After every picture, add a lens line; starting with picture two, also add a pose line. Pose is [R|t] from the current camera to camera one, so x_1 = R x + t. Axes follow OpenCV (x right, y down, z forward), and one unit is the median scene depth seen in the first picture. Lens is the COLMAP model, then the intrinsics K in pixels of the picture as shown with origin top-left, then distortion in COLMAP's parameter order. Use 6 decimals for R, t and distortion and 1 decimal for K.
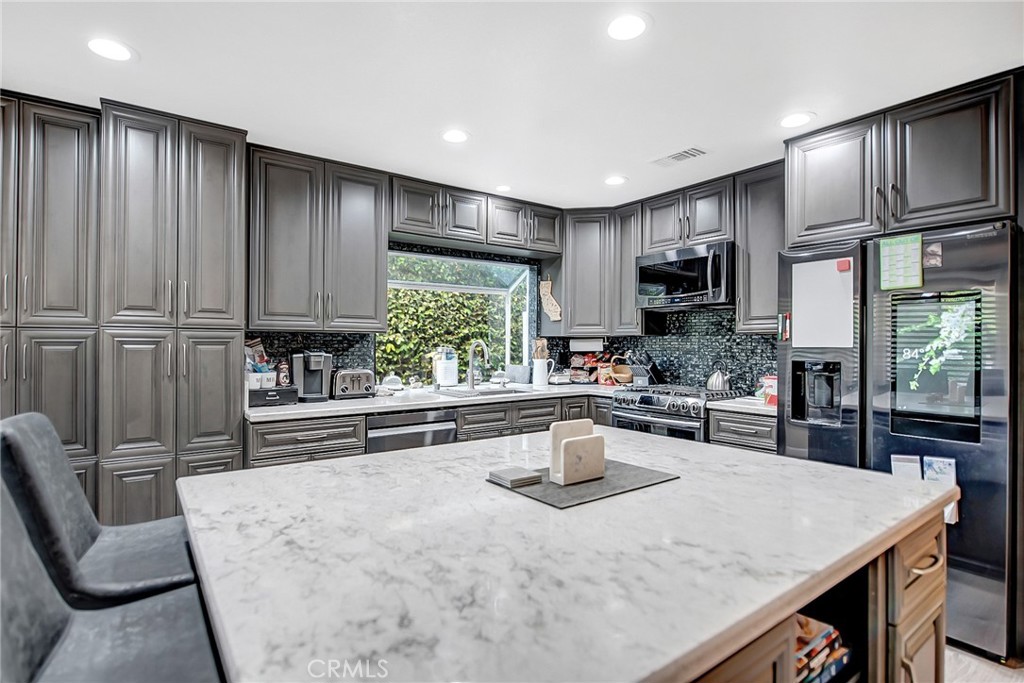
lens RADIAL K [[508.9, 0, 512.0], [0, 508.9, 341.5], [0, 0, 1]] dist [-0.003058, -0.000438]
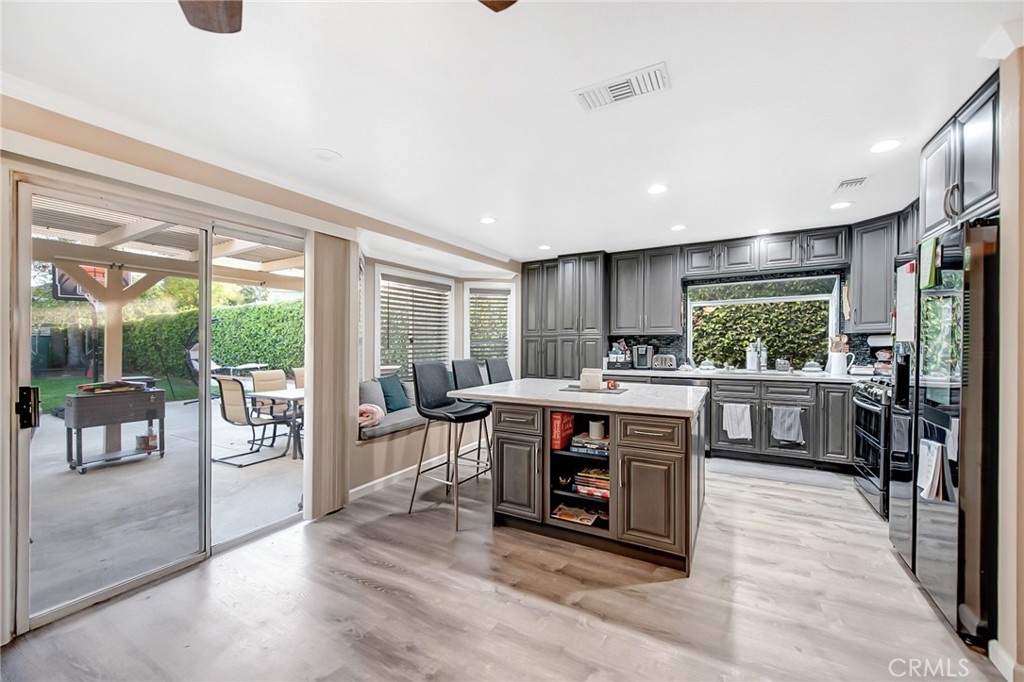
lens RADIAL K [[406.6, 0, 512.0], [0, 406.6, 341.0], [0, 0, 1]] dist [-0.000846, -0.000526]
pose [[0.413571, -0.006351, -0.910450, 0.735632], [0.009739, 0.999949, -0.002551, 0.002465], [0.910420, -0.007812, 0.413612, -0.112701]]
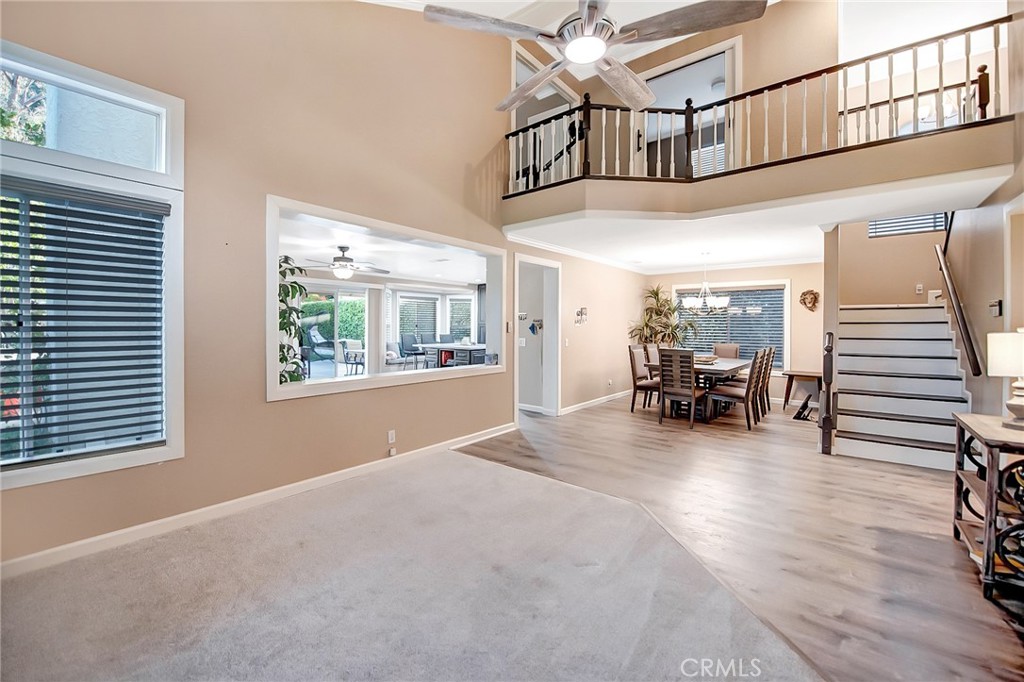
lens RADIAL K [[420.5, 0, 512.7], [0, 420.5, 328.7], [0, 0, 1]] dist [-0.018613, -0.000186]
pose [[0.248355, 0.004594, -0.968658, 2.309100], [0.003106, 0.999980, 0.005539, 0.000775], [0.968664, -0.004384, 0.248336, 0.060331]]
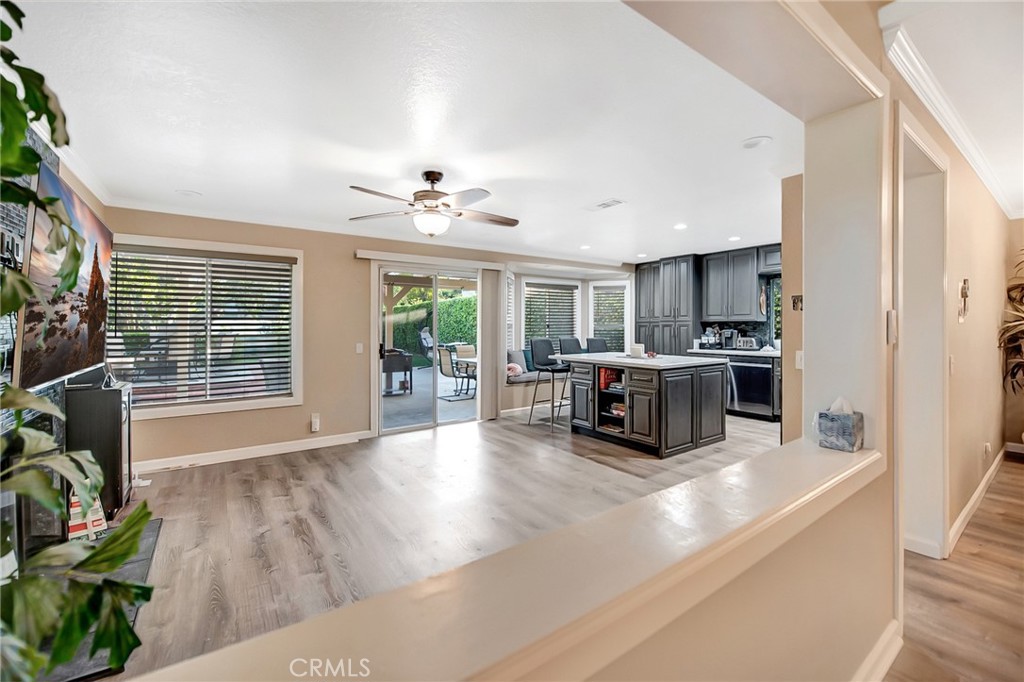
lens RADIAL K [[420.5, 0, 512.7], [0, 420.5, 328.7], [0, 0, 1]] dist [-0.018613, -0.000186]
pose [[-0.016412, 0.001714, -0.999864, 1.390837], [0.008294, 0.999964, 0.001578, 0.004080], [0.999831, -0.008267, -0.016426, 0.001465]]
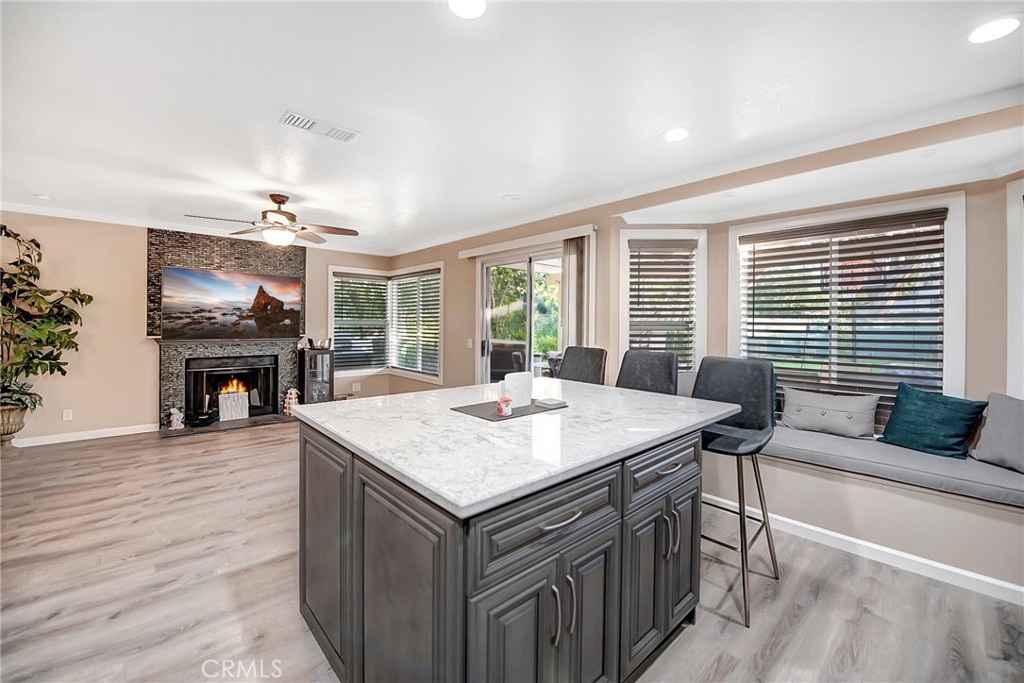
lens RADIAL K [[420.5, 0, 512.7], [0, 420.5, 329.2], [0, 0, 1]] dist [-0.018613, -0.000186]
pose [[-0.994854, -0.013174, -0.100455, 0.102028], [-0.014006, 0.999873, 0.007576, 0.003452], [0.100342, 0.008944, -0.994913, 0.885436]]
